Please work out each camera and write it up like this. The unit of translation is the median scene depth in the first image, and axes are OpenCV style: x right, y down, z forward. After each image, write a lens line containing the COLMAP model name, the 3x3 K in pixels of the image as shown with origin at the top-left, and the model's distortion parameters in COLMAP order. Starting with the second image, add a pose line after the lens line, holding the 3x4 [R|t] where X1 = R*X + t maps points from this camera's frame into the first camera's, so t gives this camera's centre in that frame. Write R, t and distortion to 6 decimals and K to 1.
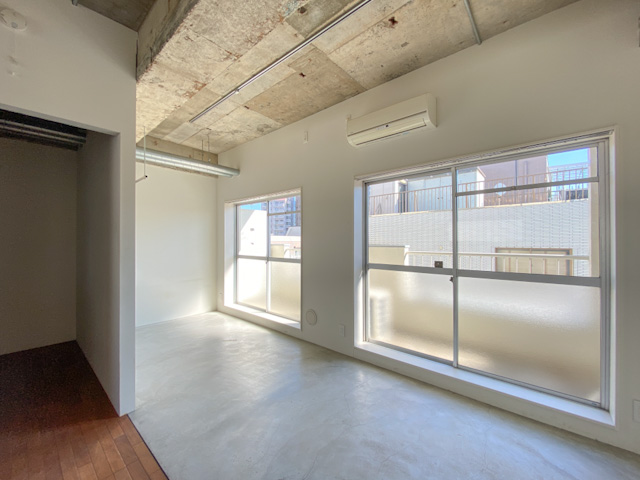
lens RADIAL K [[262.7, 0, 319.1], [0, 262.7, 239.4], [0, 0, 1]] dist [-0.002296, -0.000456]
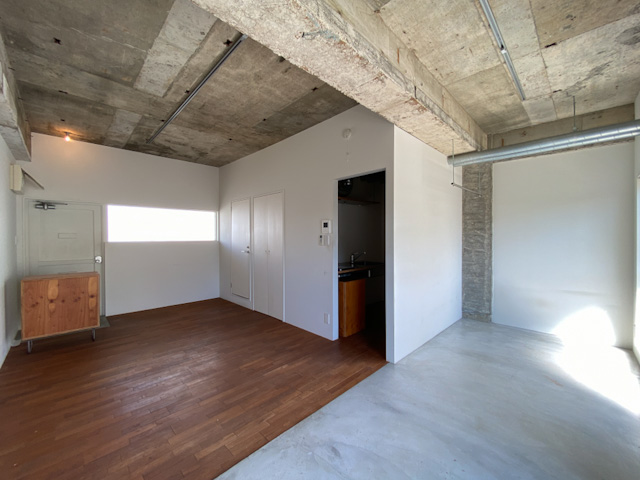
lens RADIAL K [[259.6, 0, 320.0], [0, 259.6, 240.0], [0, 0, 1]] dist [-0.000294, -0.000289]
pose [[-0.073498, 0.009894, -0.997246, 0.466206], [0.007542, 0.999928, 0.009365, -0.012716], [0.997267, -0.006833, -0.073567, 0.482100]]
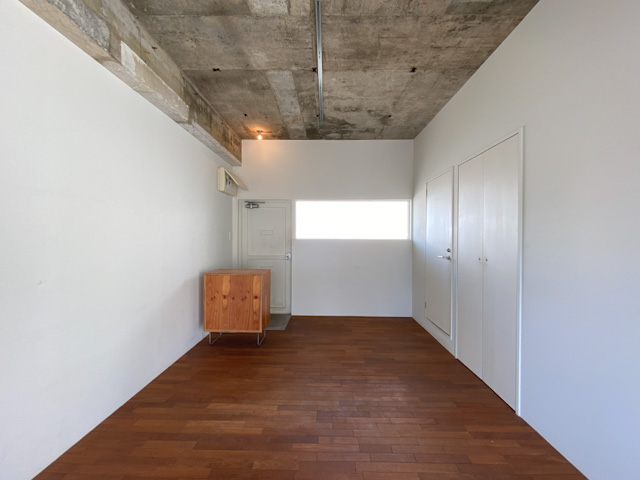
lens RADIAL K [[262.7, 0, 319.1], [0, 262.7, 239.4], [0, 0, 1]] dist [-0.002296, -0.000456]
pose [[-0.769816, -0.002907, -0.638260, -0.112779], [-0.004050, 0.999992, 0.000331, 0.005274], [0.638253, 0.002840, -0.769821, 0.364002]]
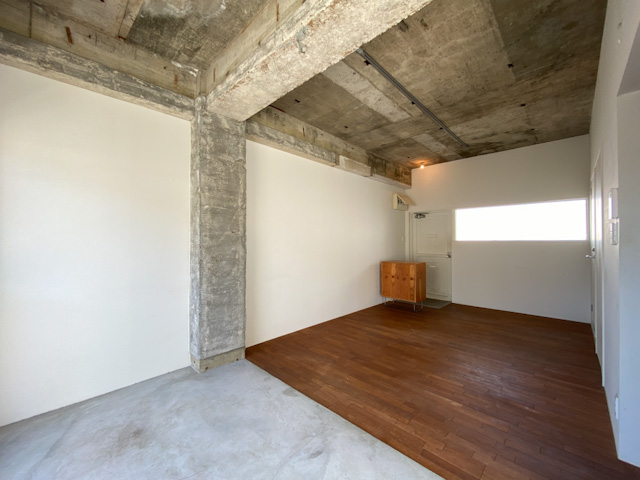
lens RADIAL K [[259.6, 0, 320.0], [0, 259.6, 240.0], [0, 0, 1]] dist [-0.000294, -0.000289]
pose [[-0.998501, -0.000361, 0.054729, -0.116662], [-0.000948, 0.999942, -0.010693, 0.019290], [-0.054722, -0.010728, -0.998444, 0.993001]]
